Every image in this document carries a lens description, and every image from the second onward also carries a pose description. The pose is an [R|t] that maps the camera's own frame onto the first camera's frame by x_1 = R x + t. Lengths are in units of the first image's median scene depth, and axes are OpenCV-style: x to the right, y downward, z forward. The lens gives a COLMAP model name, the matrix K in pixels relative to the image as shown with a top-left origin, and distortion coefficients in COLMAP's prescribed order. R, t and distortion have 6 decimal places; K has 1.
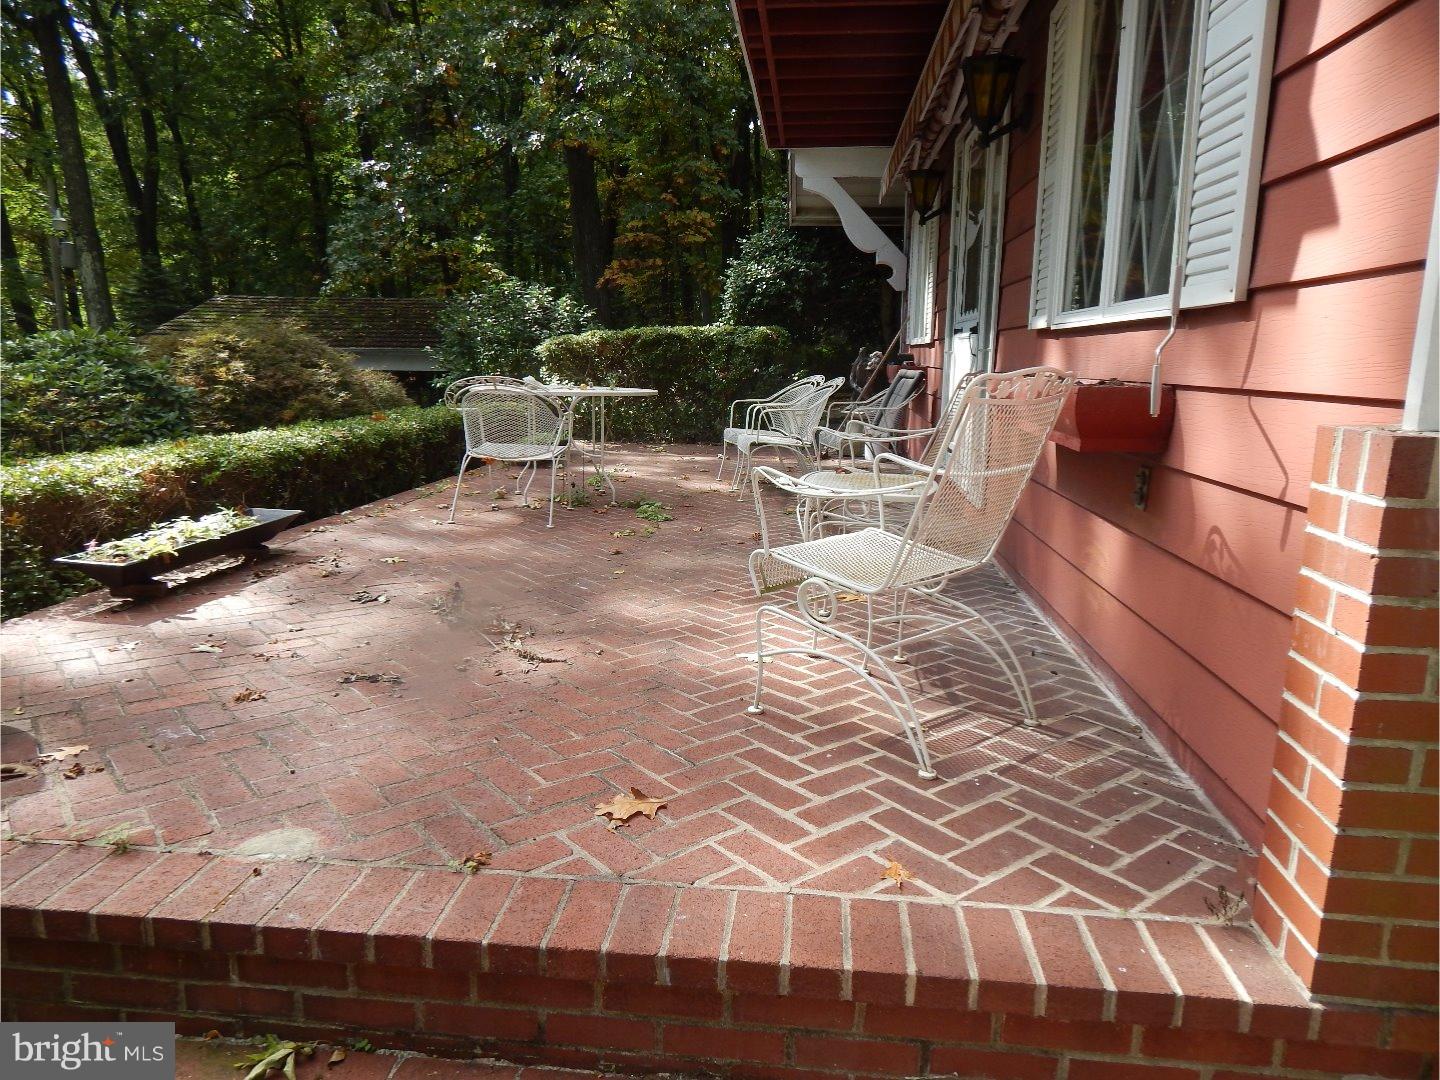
lens RADIAL K [[970.6, 0, 720.0], [0, 970.6, 540.0], [0, 0, 1]] dist [-0.000831, -0.000056]
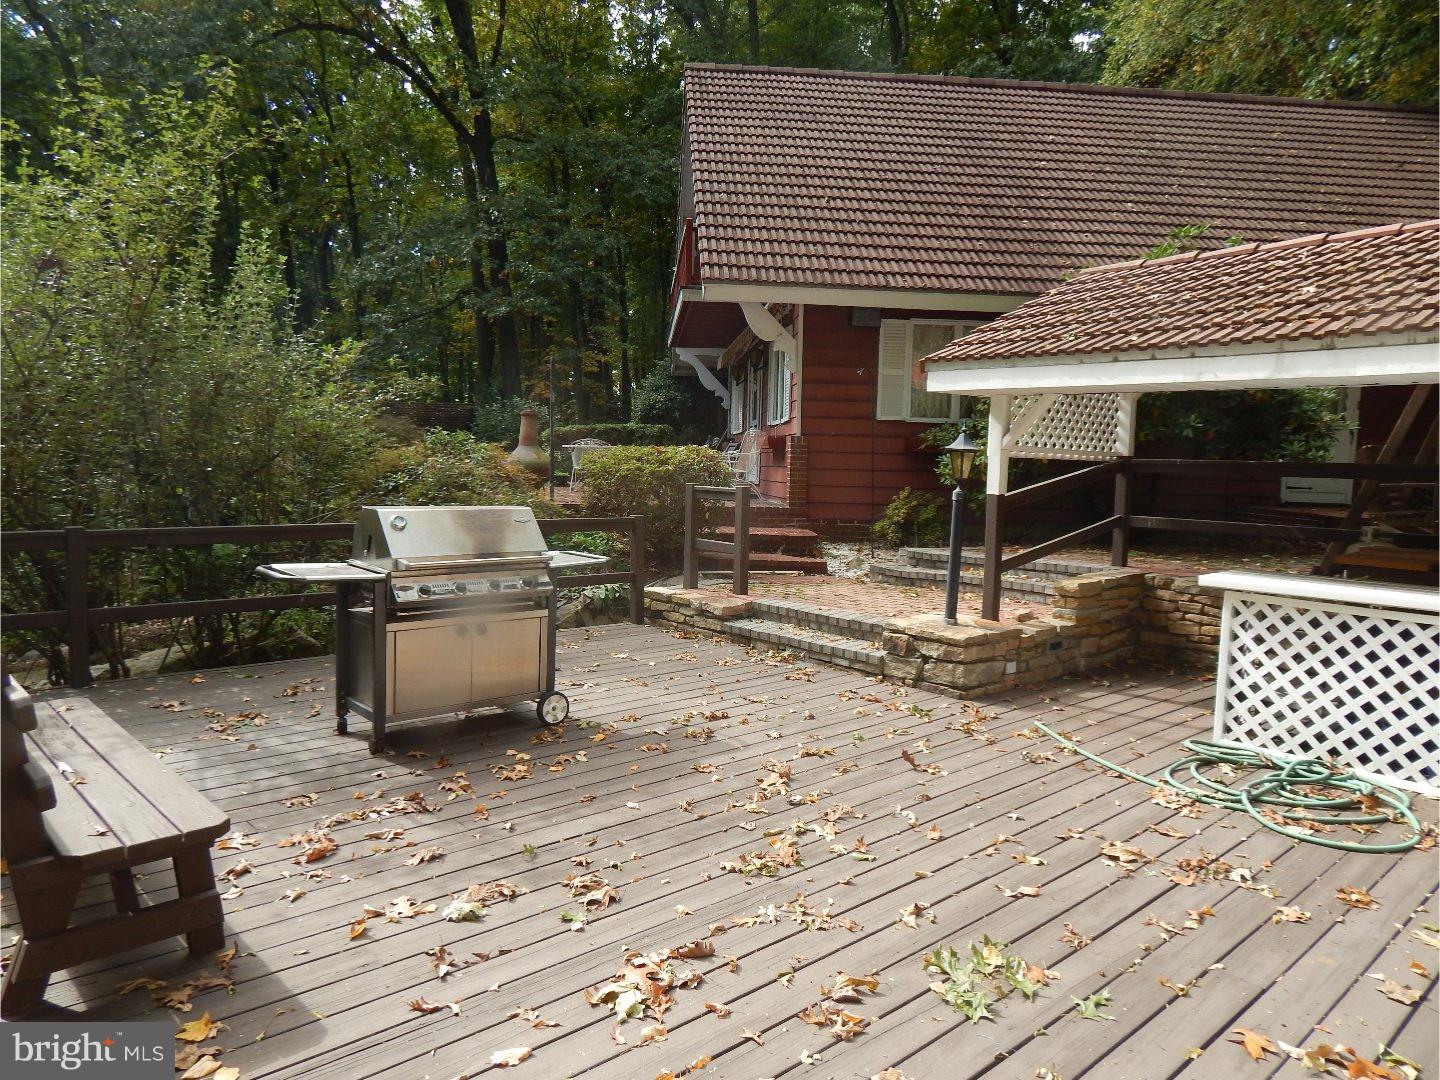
lens RADIAL K [[970.6, 0, 720.0], [0, 970.6, 540.0], [0, 0, 1]] dist [-0.000831, -0.000056]
pose [[0.983323, -0.008393, 0.181674, -0.215835], [0.026261, 0.995018, -0.096174, 0.230348], [-0.179962, 0.099342, 0.978644, -1.036718]]
